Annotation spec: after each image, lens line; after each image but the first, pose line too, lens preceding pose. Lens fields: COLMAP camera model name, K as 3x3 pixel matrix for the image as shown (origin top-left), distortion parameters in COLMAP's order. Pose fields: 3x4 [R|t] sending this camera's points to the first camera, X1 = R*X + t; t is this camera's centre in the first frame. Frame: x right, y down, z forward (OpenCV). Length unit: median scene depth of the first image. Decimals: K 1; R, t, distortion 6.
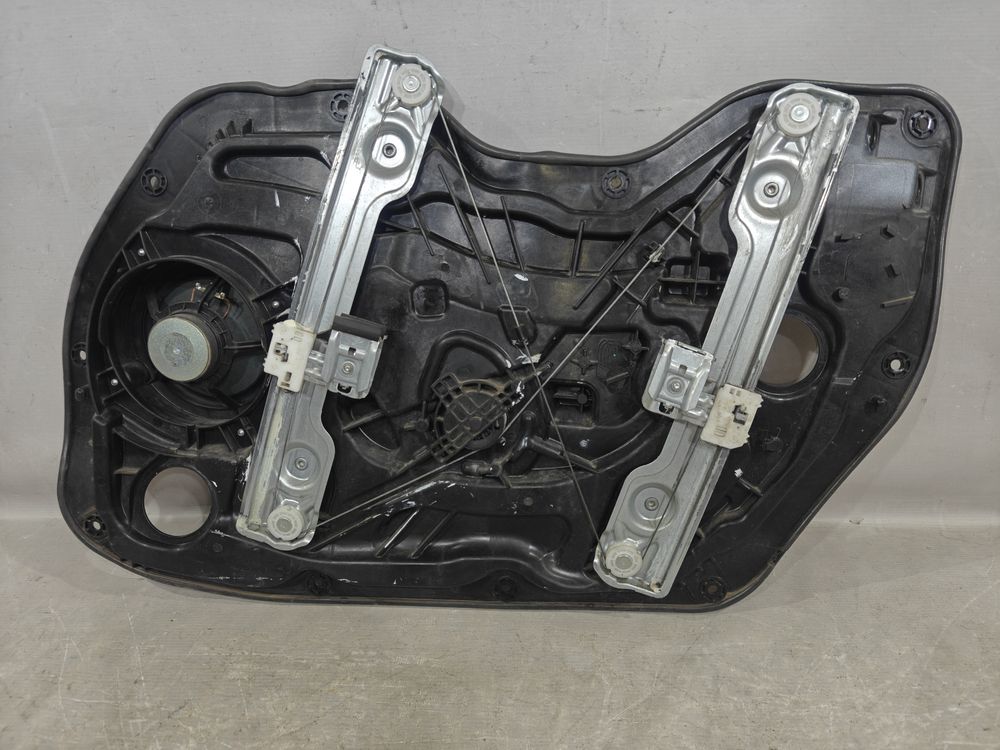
lens RADIAL K [[686.4, 0, 500.0], [0, 686.4, 375.0], [0, 0, 1]] dist [0.044230, -0.053456]
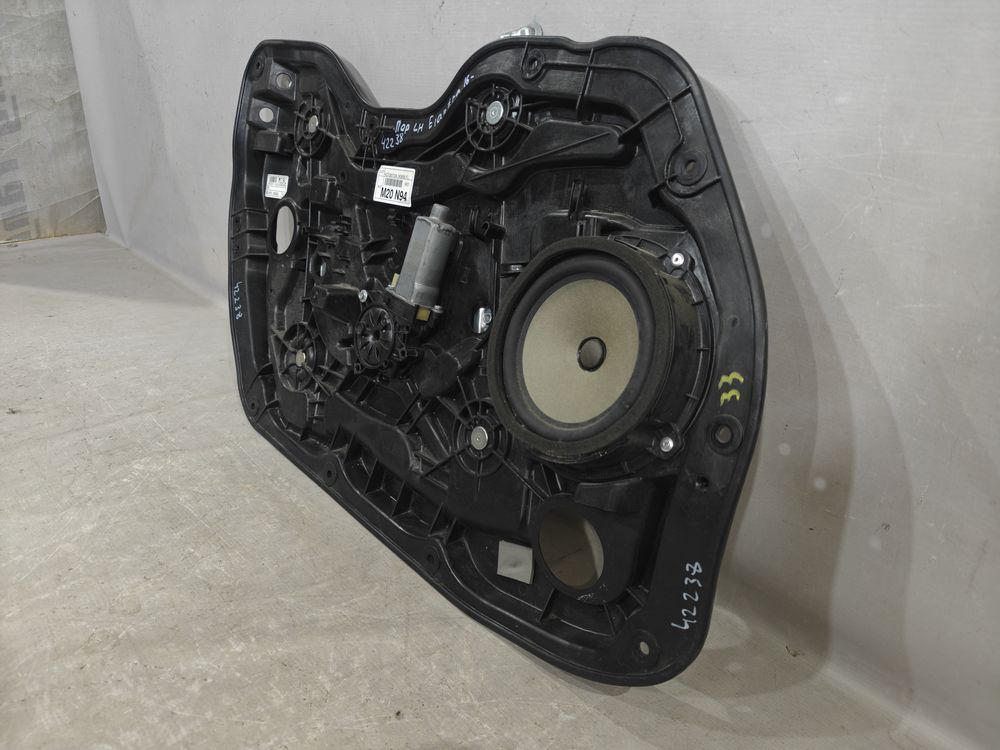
lens RADIAL K [[686.4, 0, 500.0], [0, 686.4, 375.0], [0, 0, 1]] dist [0.044230, -0.053456]
pose [[0.730975, 0.342160, -0.590425, 0.820834], [-0.349063, 0.930932, 0.107331, -0.054580], [0.586370, 0.127639, 0.799924, 0.212014]]
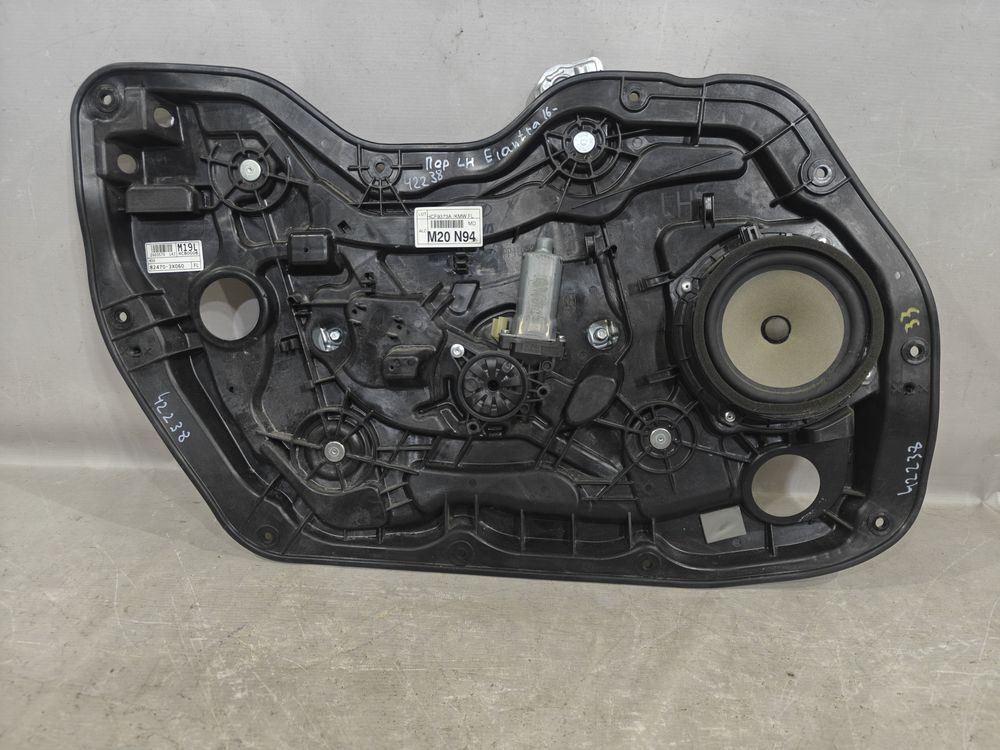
lens RADIAL K [[686.4, 0, 500.0], [0, 686.4, 375.0], [0, 0, 1]] dist [0.044230, -0.053456]
pose [[0.996918, 0.050831, 0.059759, -0.145336], [-0.048781, 0.998186, -0.035275, 0.110196], [-0.061444, 0.032251, 0.997589, -0.090204]]
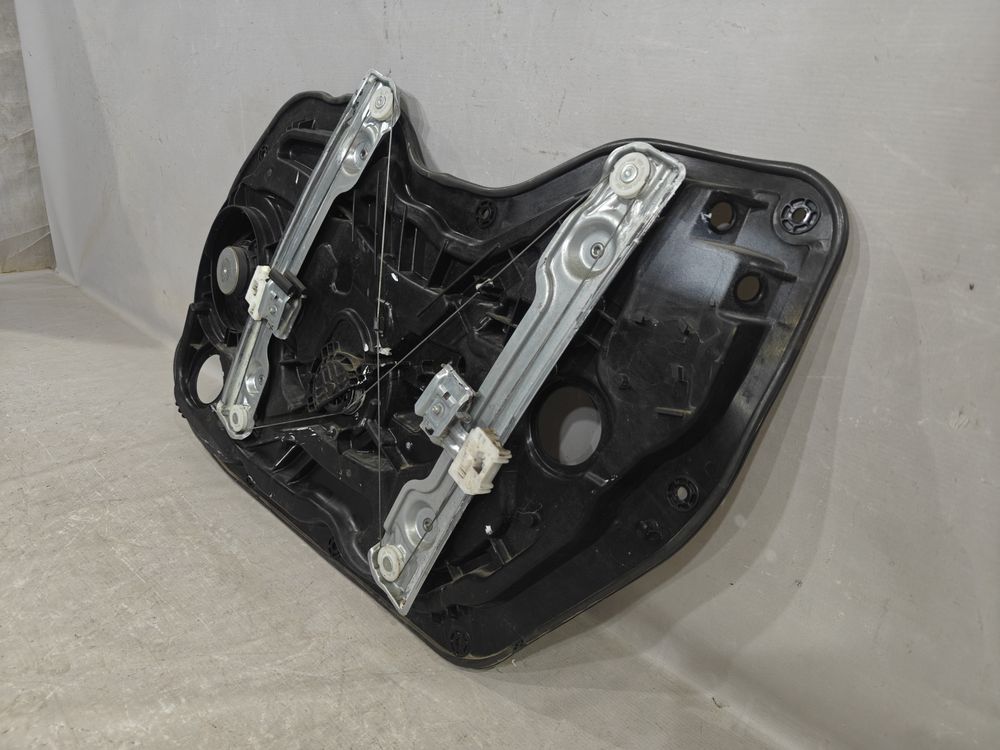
lens RADIAL K [[686.4, 0, 500.0], [0, 686.4, 375.0], [0, 0, 1]] dist [0.044230, -0.053456]
pose [[0.758859, 0.320886, -0.566714, 0.856682], [-0.359400, 0.932025, 0.046478, -0.109336], [0.543106, 0.168407, 0.822602, 0.202792]]
